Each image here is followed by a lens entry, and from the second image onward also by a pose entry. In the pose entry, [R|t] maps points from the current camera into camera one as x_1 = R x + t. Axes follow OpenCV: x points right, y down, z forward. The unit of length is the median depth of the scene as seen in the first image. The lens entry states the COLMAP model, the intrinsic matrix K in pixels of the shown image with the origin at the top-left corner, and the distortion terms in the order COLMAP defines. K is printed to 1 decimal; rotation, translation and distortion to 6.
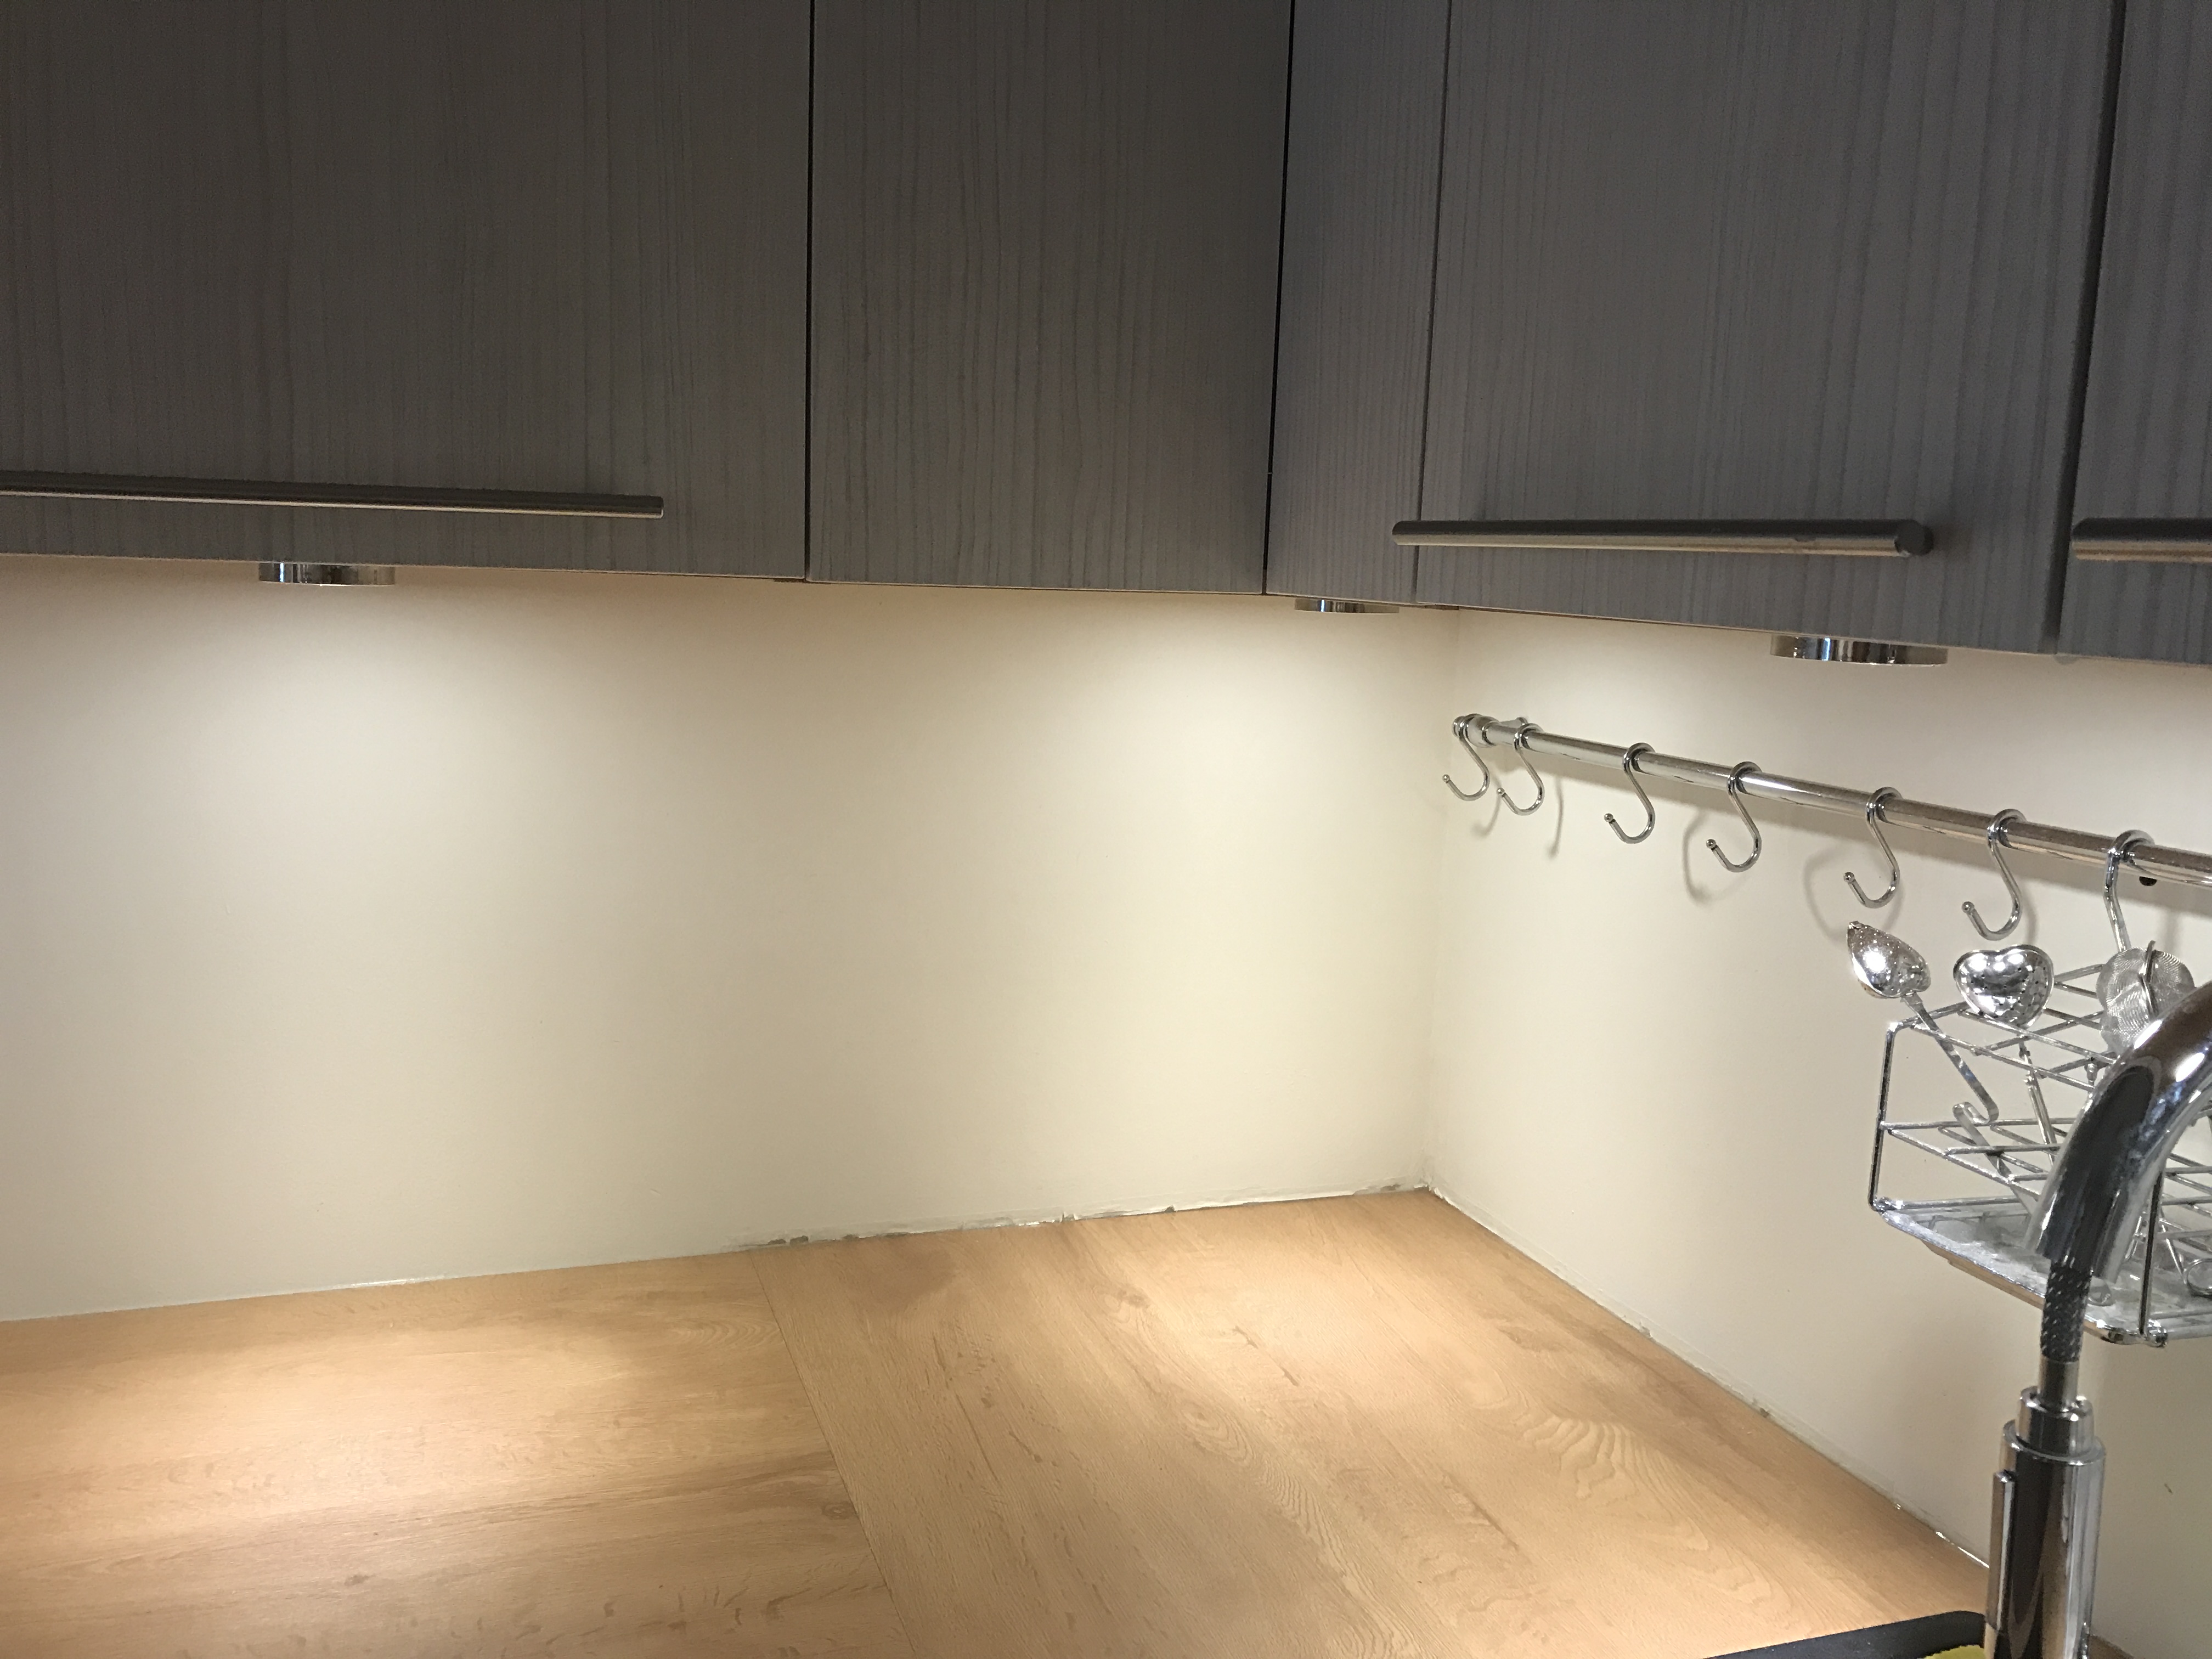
lens RADIAL K [[1816.6, 0, 1101.9], [0, 1816.6, 826.5], [0, 0, 1]] dist [0.024967, -0.032449]
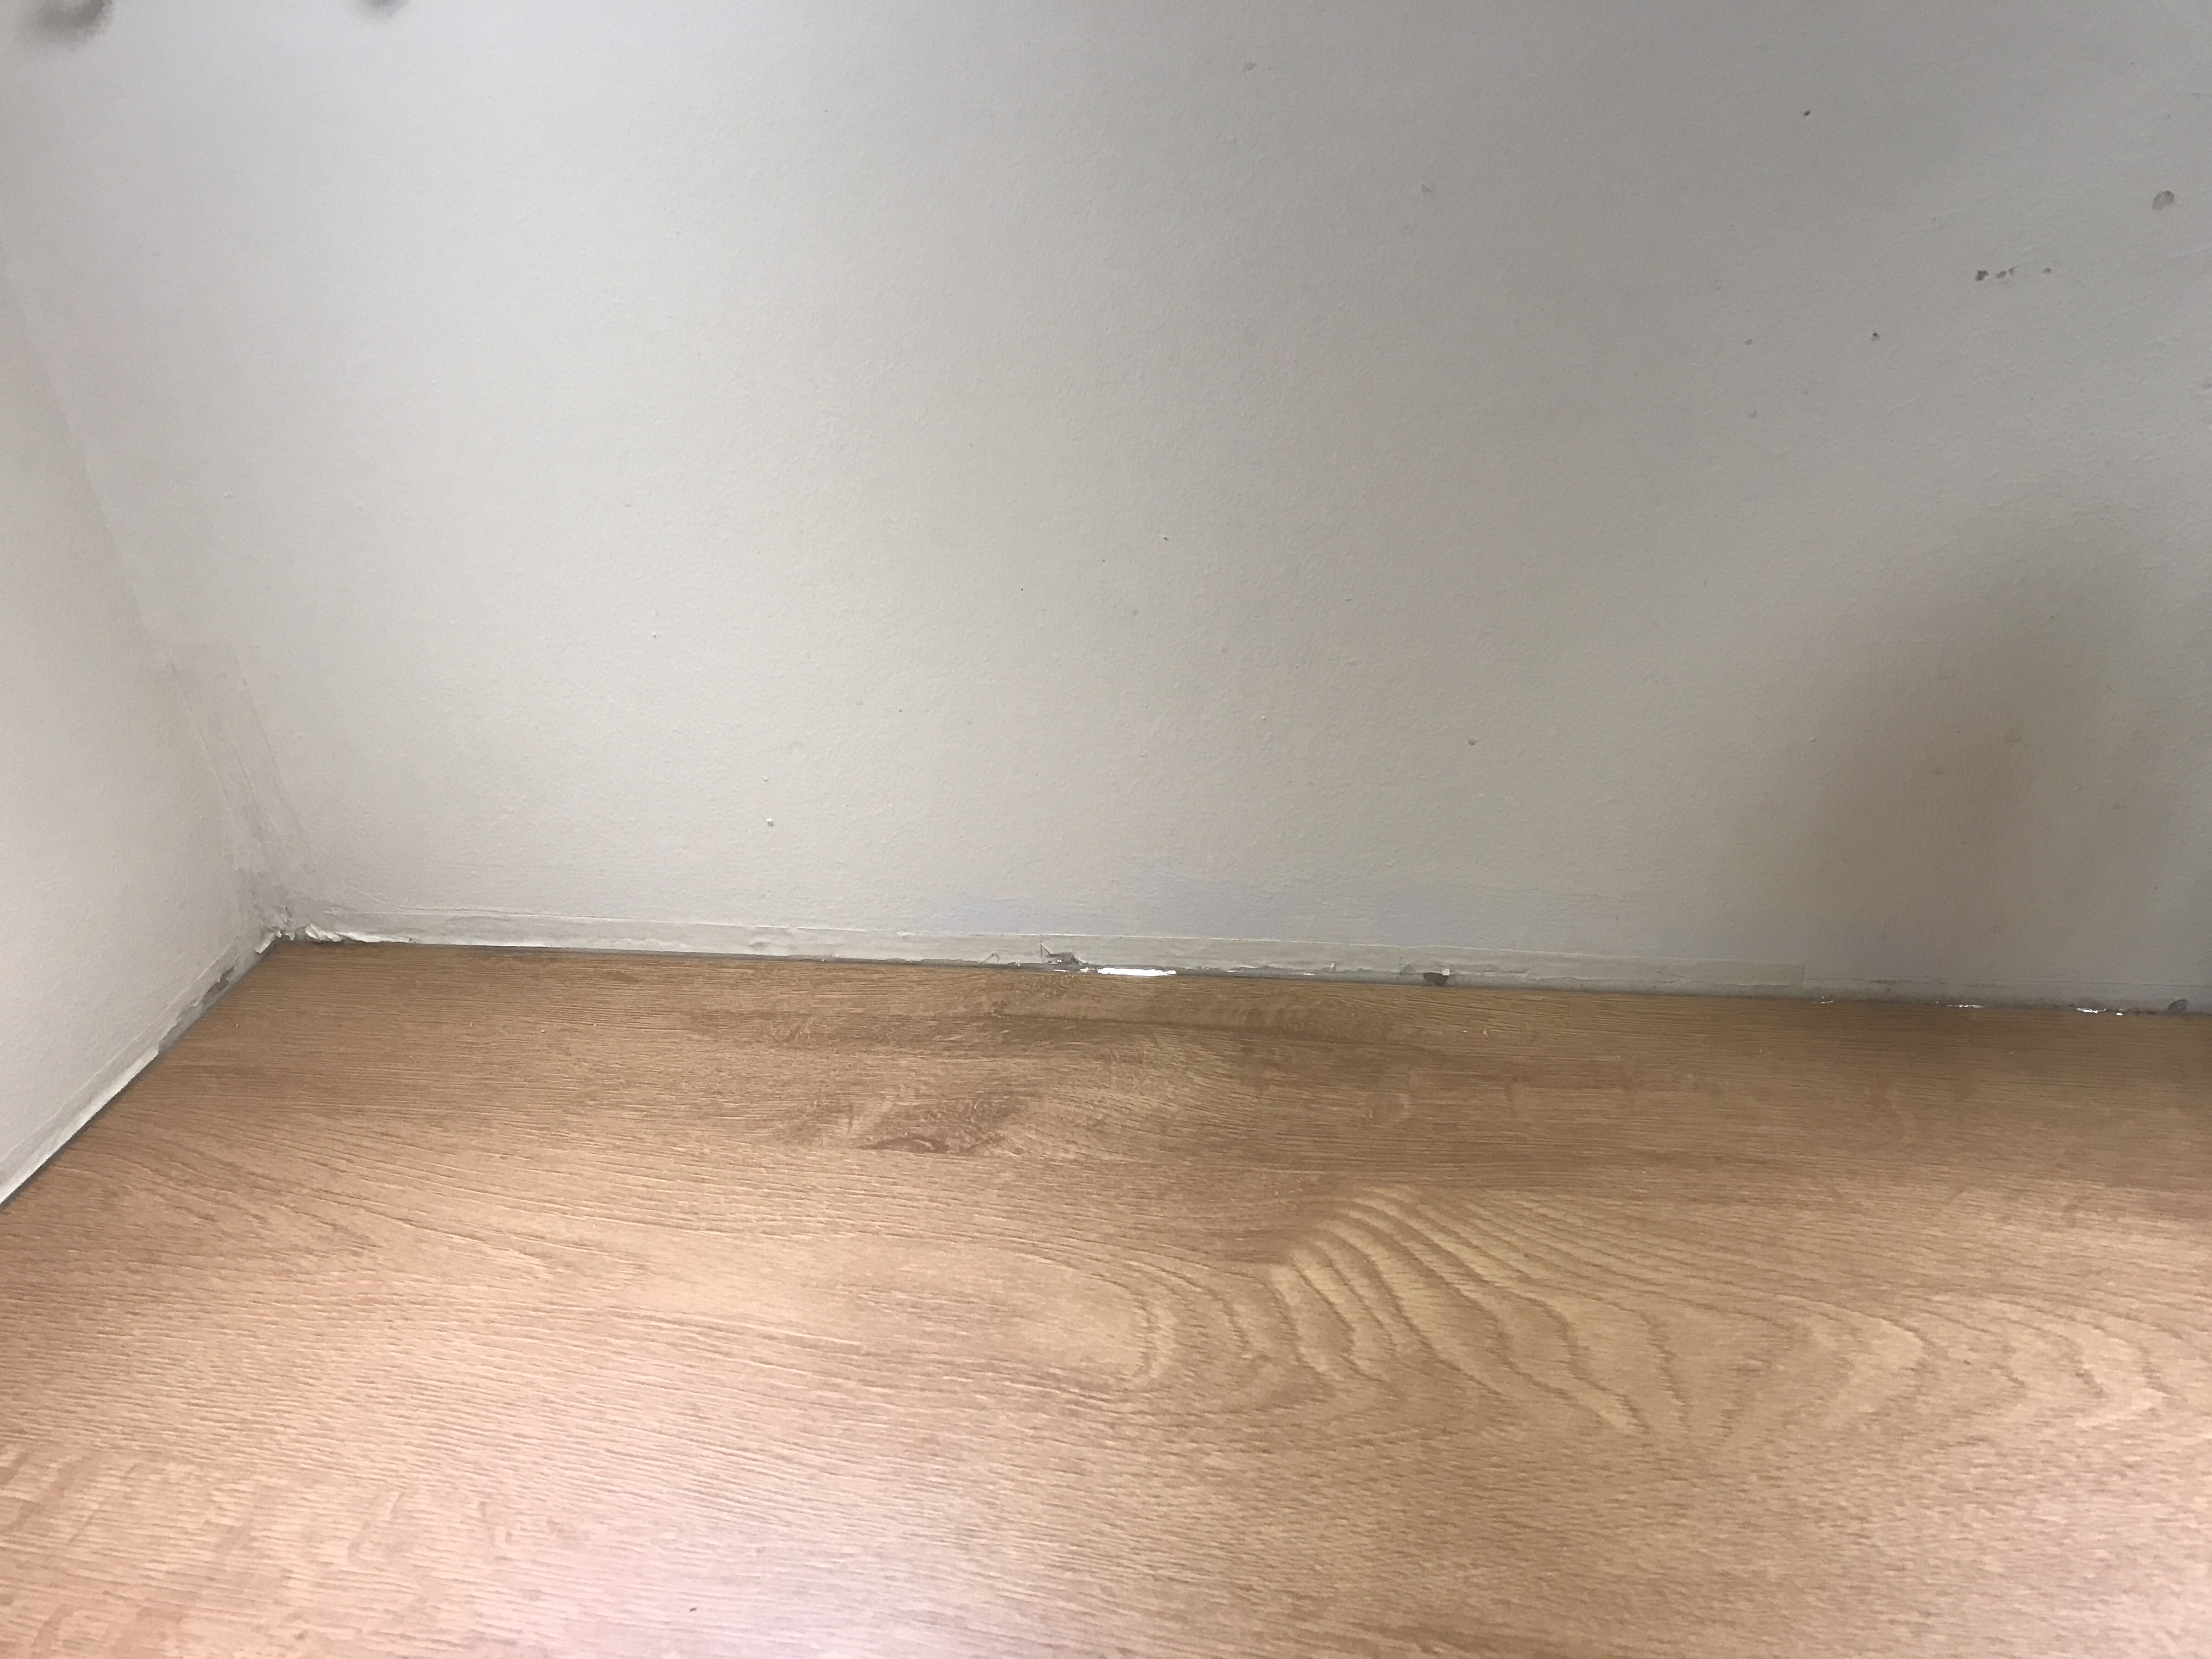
lens RADIAL K [[1816.6, 0, 1092.1], [0, 1816.6, 828.6], [0, 0, 1]] dist [0.024967, -0.032449]
pose [[0.520062, -0.510582, 0.684720, -0.007920], [0.248462, 0.857426, 0.450652, 0.030298], [-0.817191, -0.064240, 0.572775, 0.667770]]
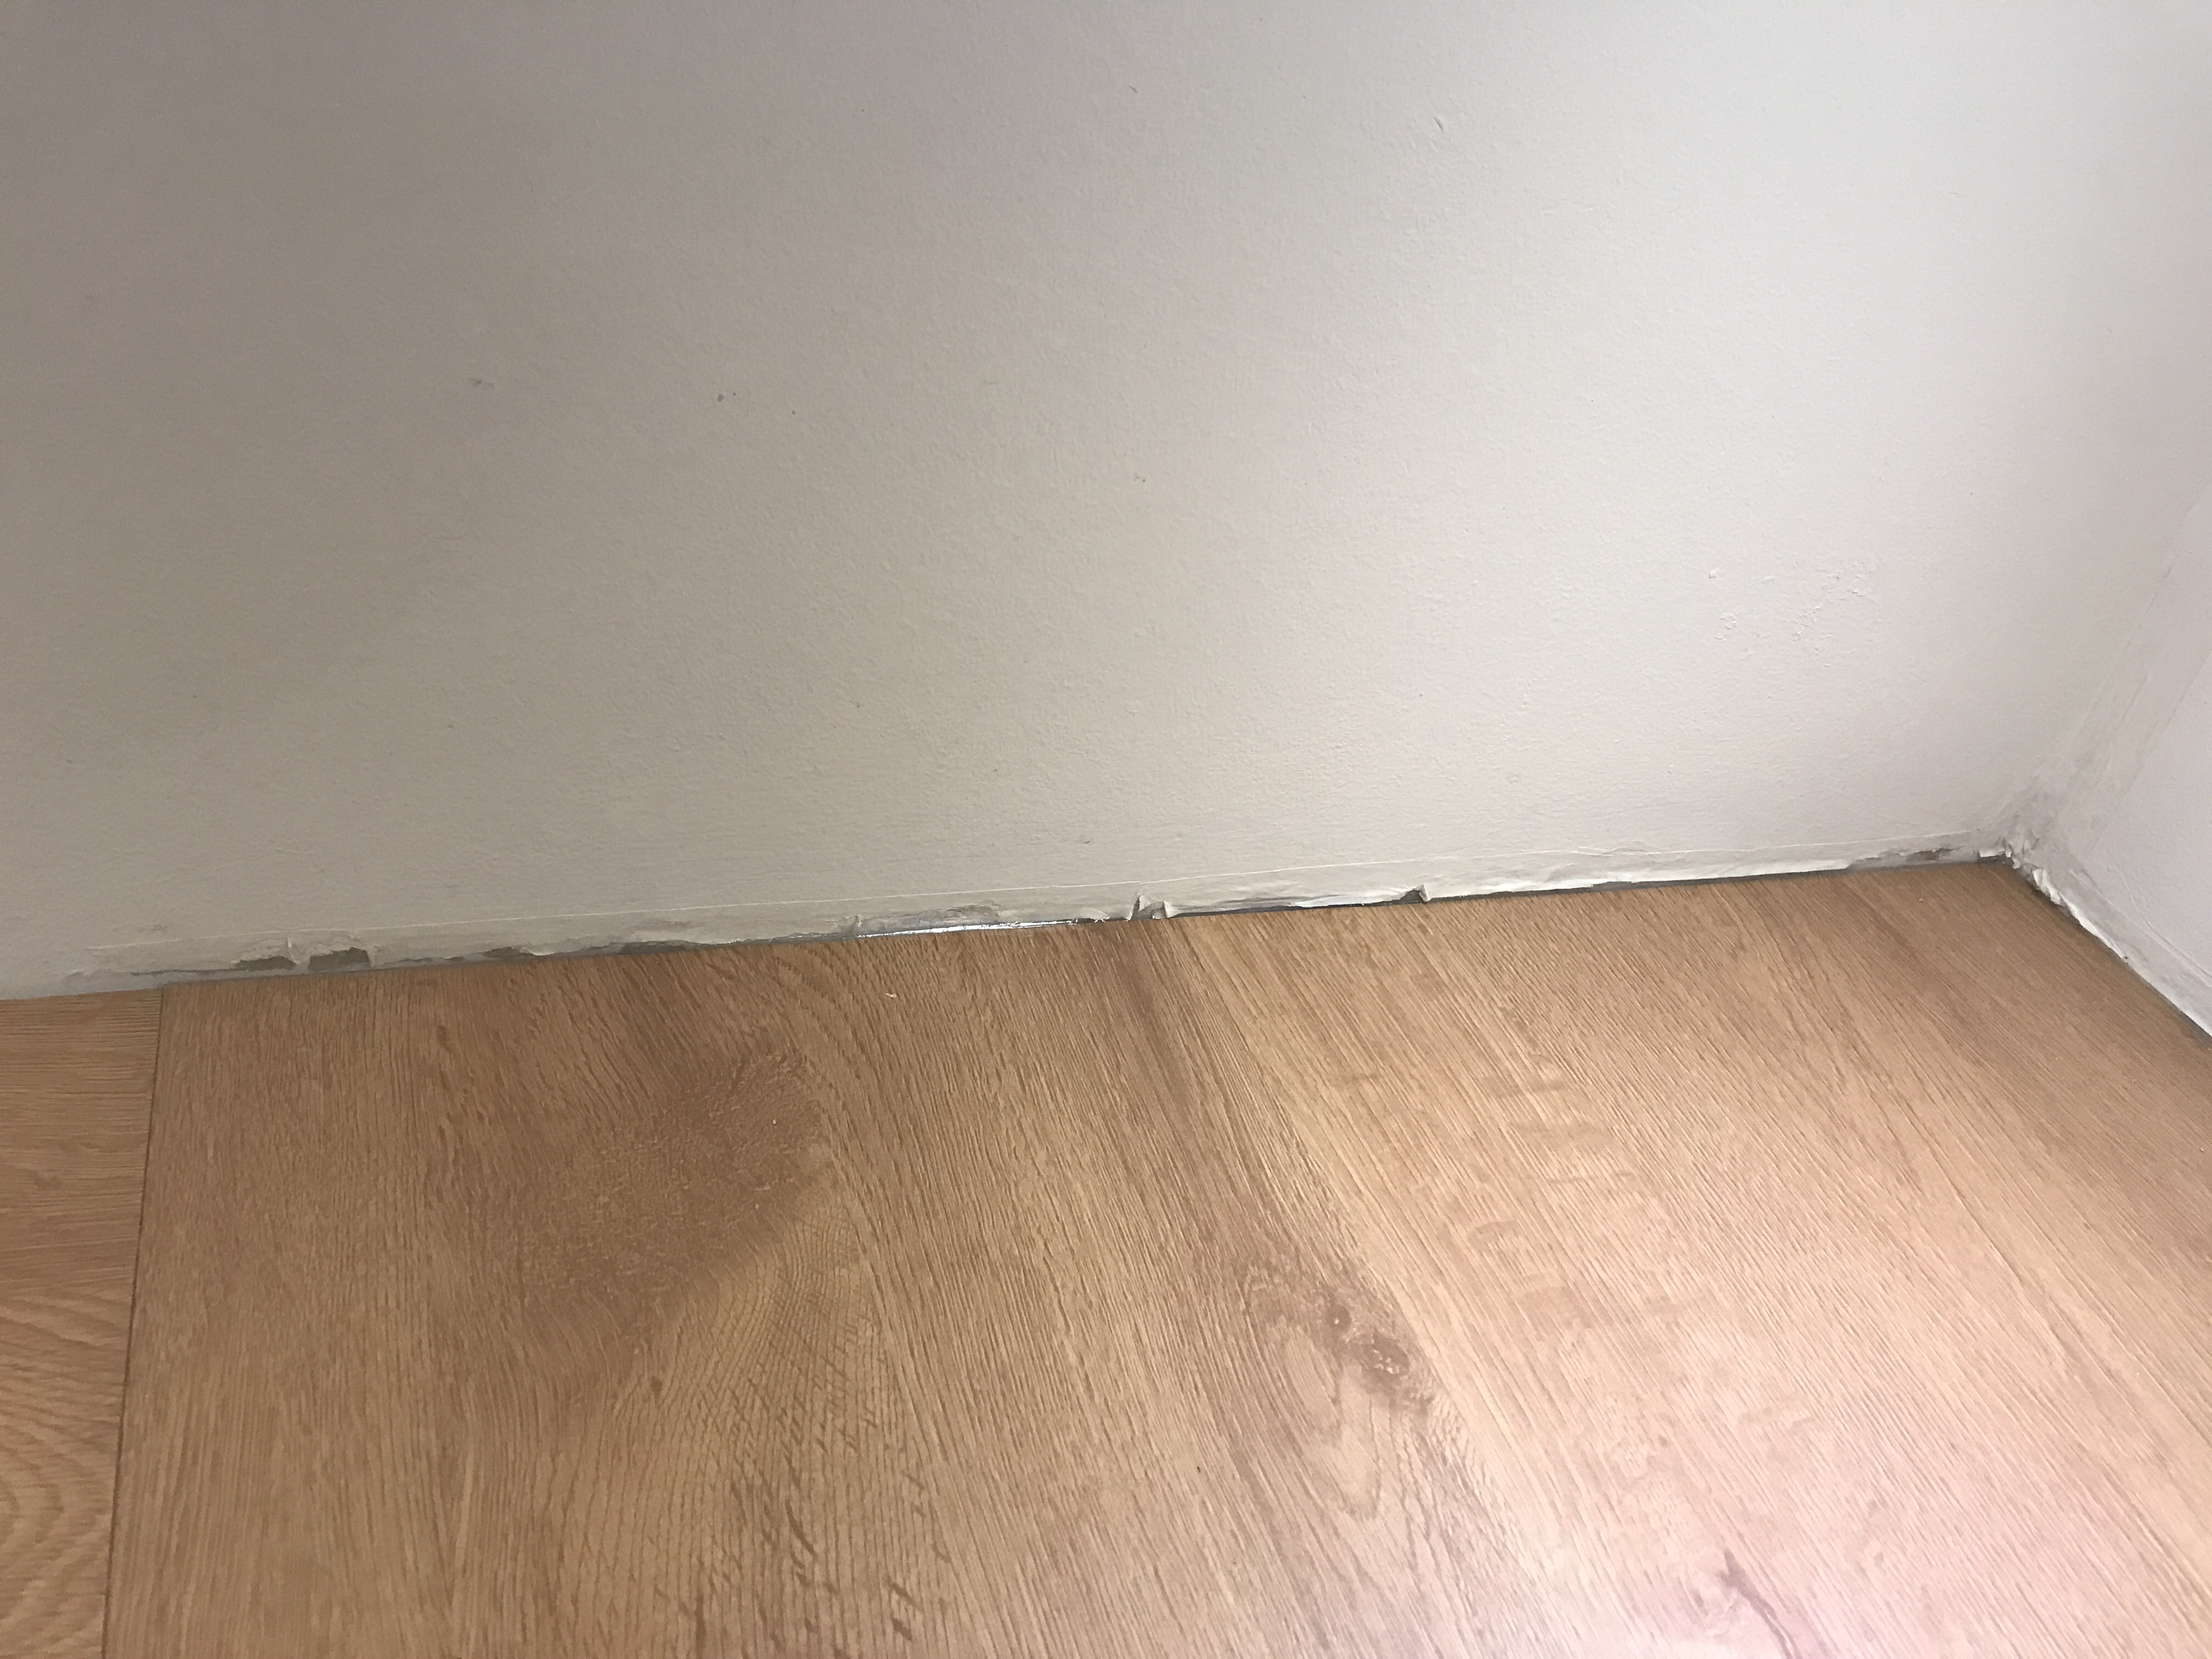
lens RADIAL K [[1816.6, 0, 1096.1], [0, 1816.6, 825.5], [0, 0, 1]] dist [0.024967, -0.032449]
pose [[0.990416, 0.117889, 0.071963, -0.059944], [-0.137597, 0.887366, 0.440055, 0.046092], [-0.011980, -0.445739, 0.895083, 0.724441]]
